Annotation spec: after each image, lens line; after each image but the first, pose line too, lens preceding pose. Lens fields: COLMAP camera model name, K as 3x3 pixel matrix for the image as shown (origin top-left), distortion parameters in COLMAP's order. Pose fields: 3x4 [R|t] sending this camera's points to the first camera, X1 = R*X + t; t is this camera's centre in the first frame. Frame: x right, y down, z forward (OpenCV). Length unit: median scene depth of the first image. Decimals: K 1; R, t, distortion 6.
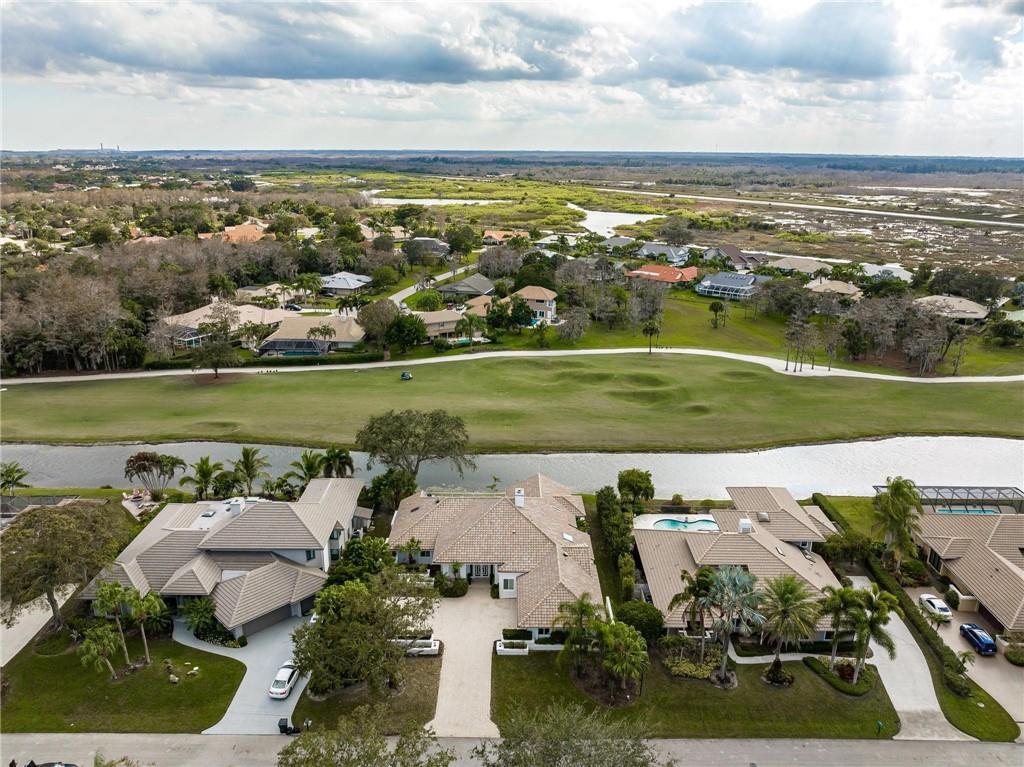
lens RADIAL K [[716.9, 0, 511.4], [0, 716.9, 382.6], [0, 0, 1]] dist [-0.034226, -0.008677]
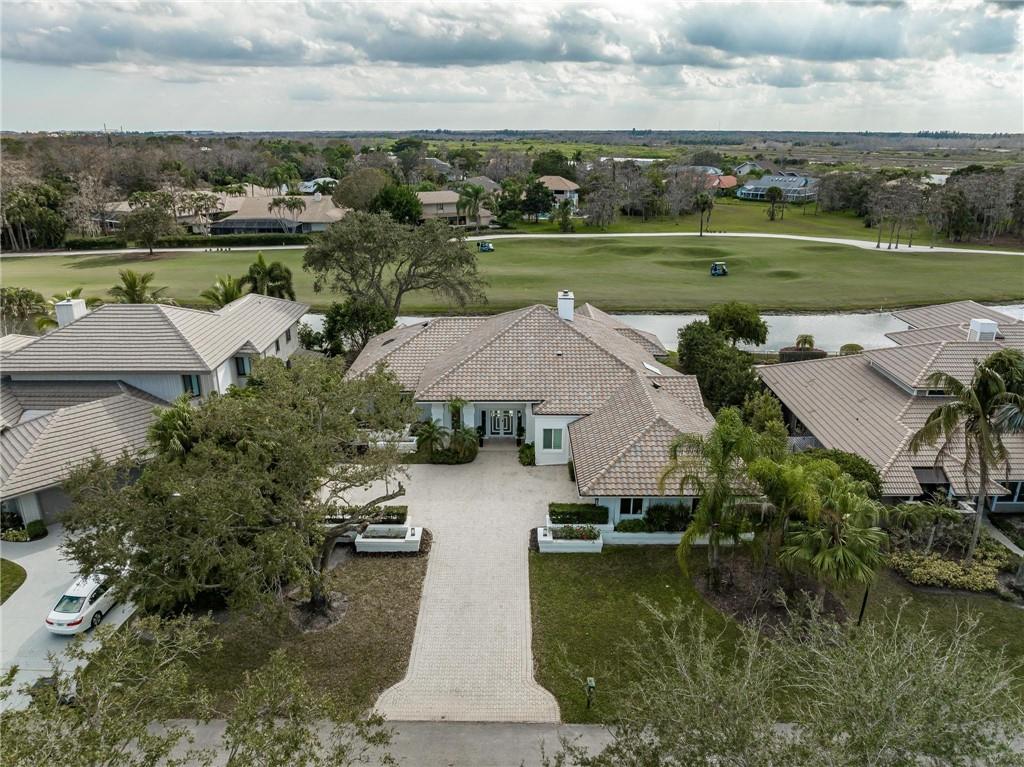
lens RADIAL K [[716.9, 0, 510.8], [0, 716.9, 381.4], [0, 0, 1]] dist [-0.034226, -0.008677]
pose [[0.999958, -0.005638, -0.007282, -0.032485], [0.005865, 0.999483, 0.031596, 0.227708], [0.007100, -0.031638, 0.999474, 0.468108]]
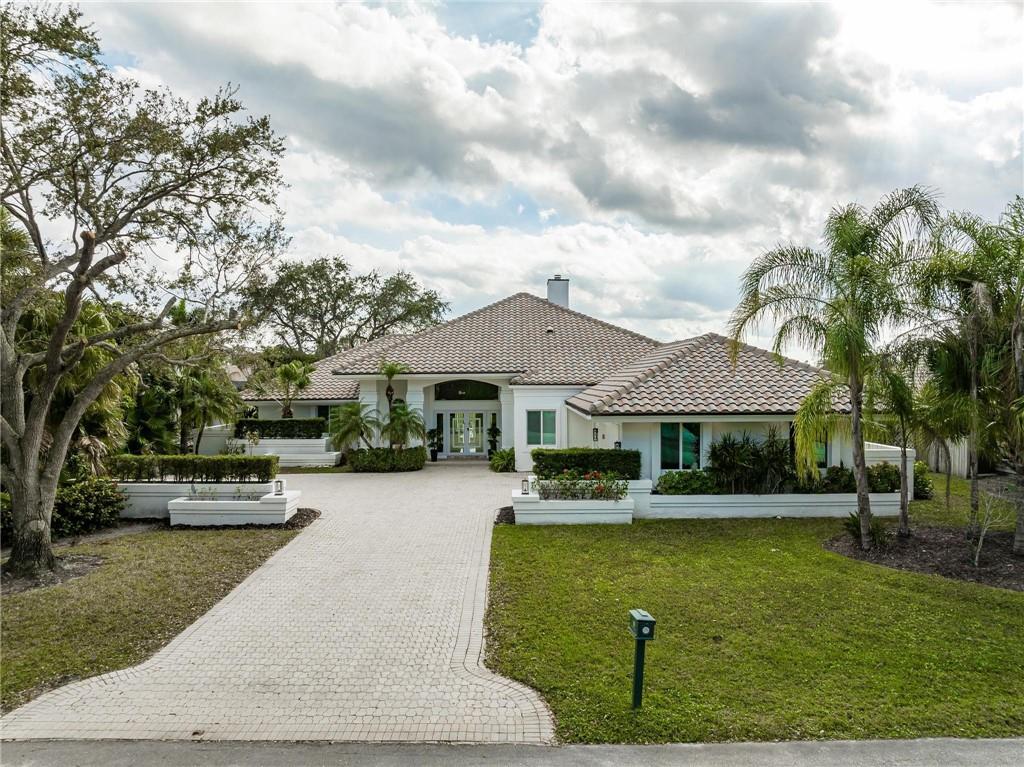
lens RADIAL K [[716.9, 0, 513.7], [0, 716.9, 381.3], [0, 0, 1]] dist [-0.034226, -0.008677]
pose [[0.999940, -0.010872, 0.001302, -0.018337], [0.010761, 0.953695, -0.300583, 0.377416], [0.002026, 0.300579, 0.953755, 0.676800]]
